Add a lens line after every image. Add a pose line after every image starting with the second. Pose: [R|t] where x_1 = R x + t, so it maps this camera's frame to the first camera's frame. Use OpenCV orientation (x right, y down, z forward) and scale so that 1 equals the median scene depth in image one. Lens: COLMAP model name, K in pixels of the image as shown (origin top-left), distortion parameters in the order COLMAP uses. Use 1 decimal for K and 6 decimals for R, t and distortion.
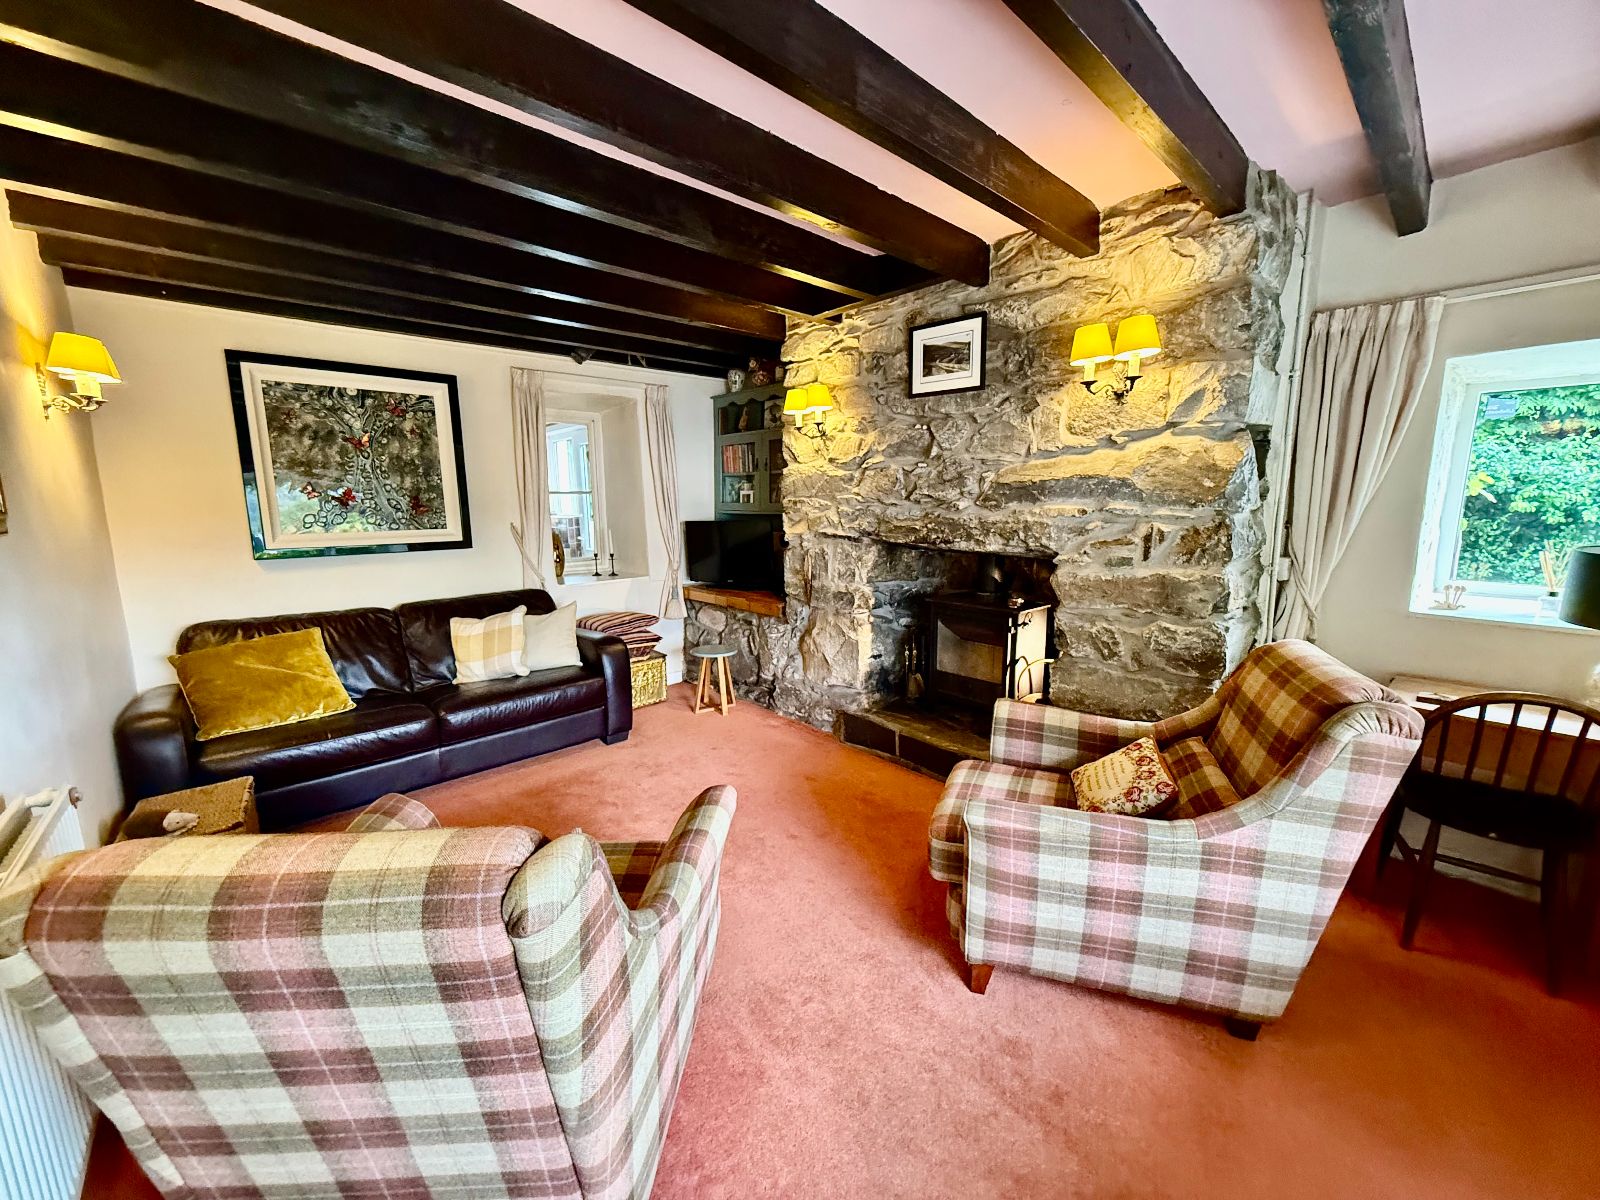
lens RADIAL K [[635.2, 0, 798.8], [0, 635.2, 597.2], [0, 0, 1]] dist [-0.001203, 0.000296]
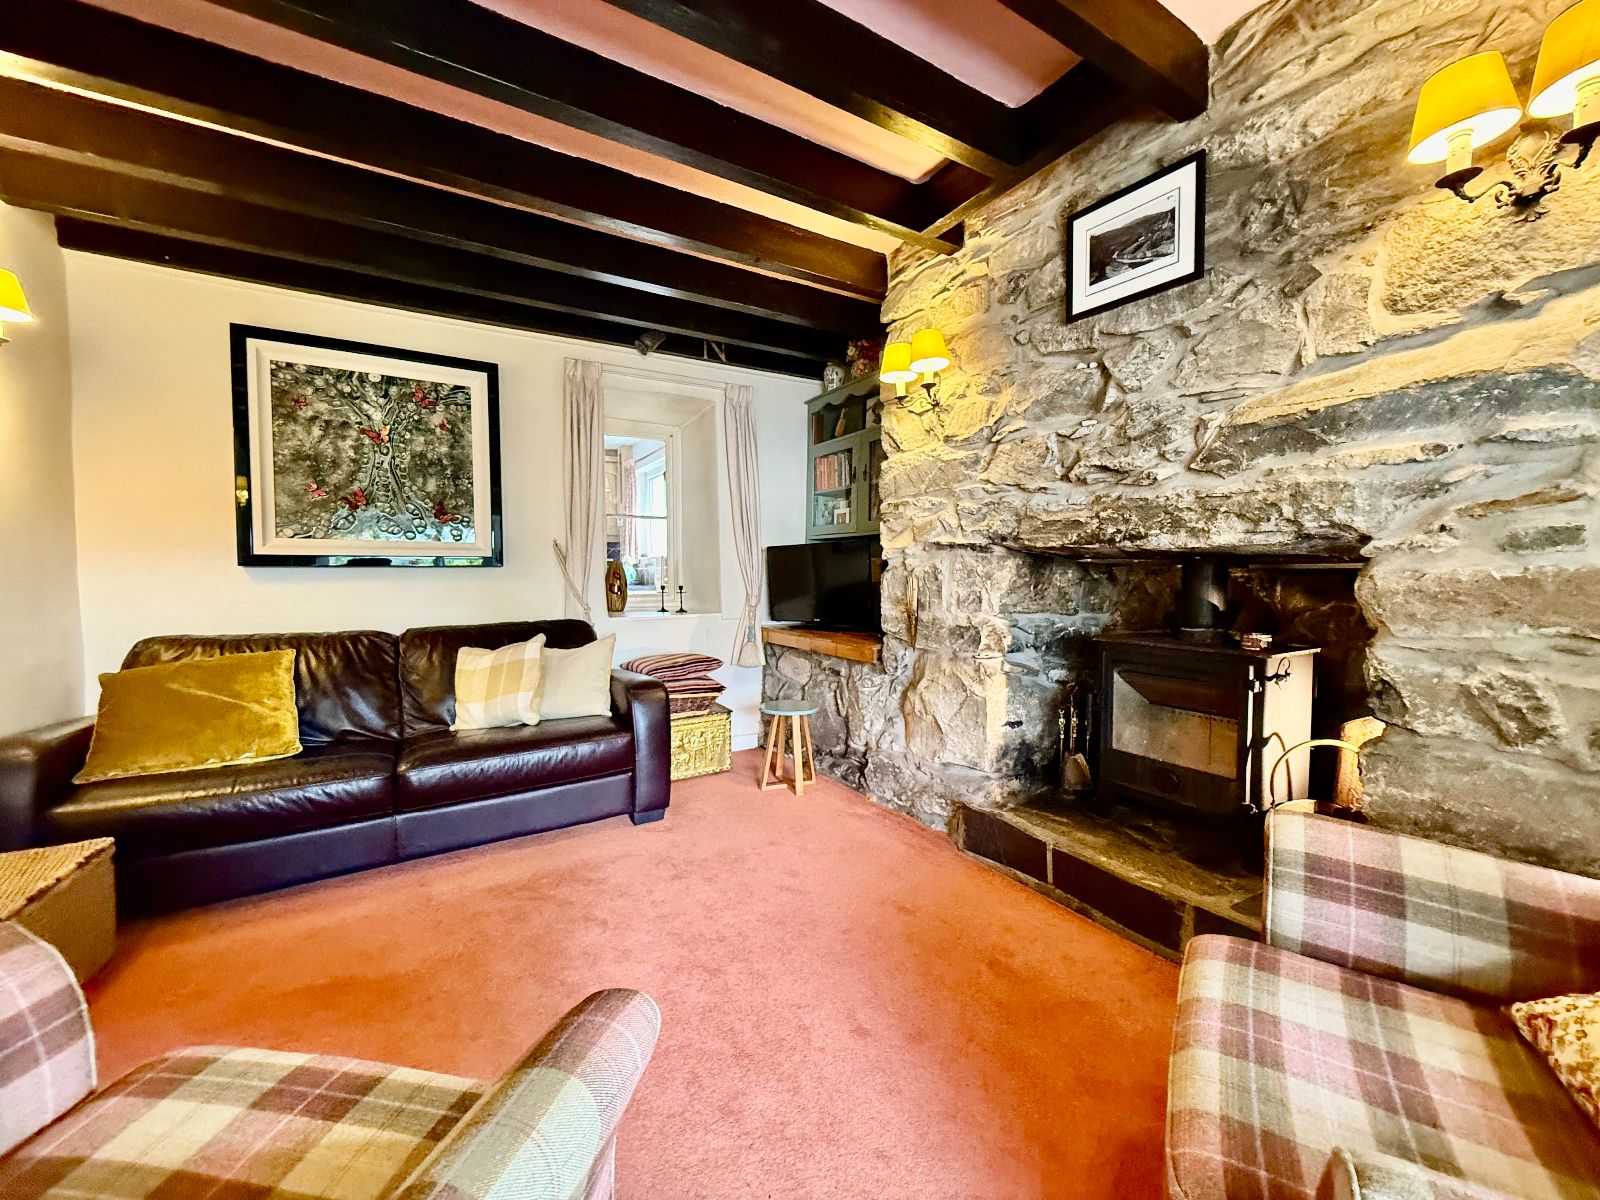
lens RADIAL K [[635.2, 0, 798.8], [0, 635.2, 597.2], [0, 0, 1]] dist [-0.001203, 0.000296]
pose [[0.980453, 0.012602, -0.196349, 0.031900], [-0.034708, 0.993375, -0.109555, 0.045956], [0.193667, 0.114228, 0.974395, 0.313669]]
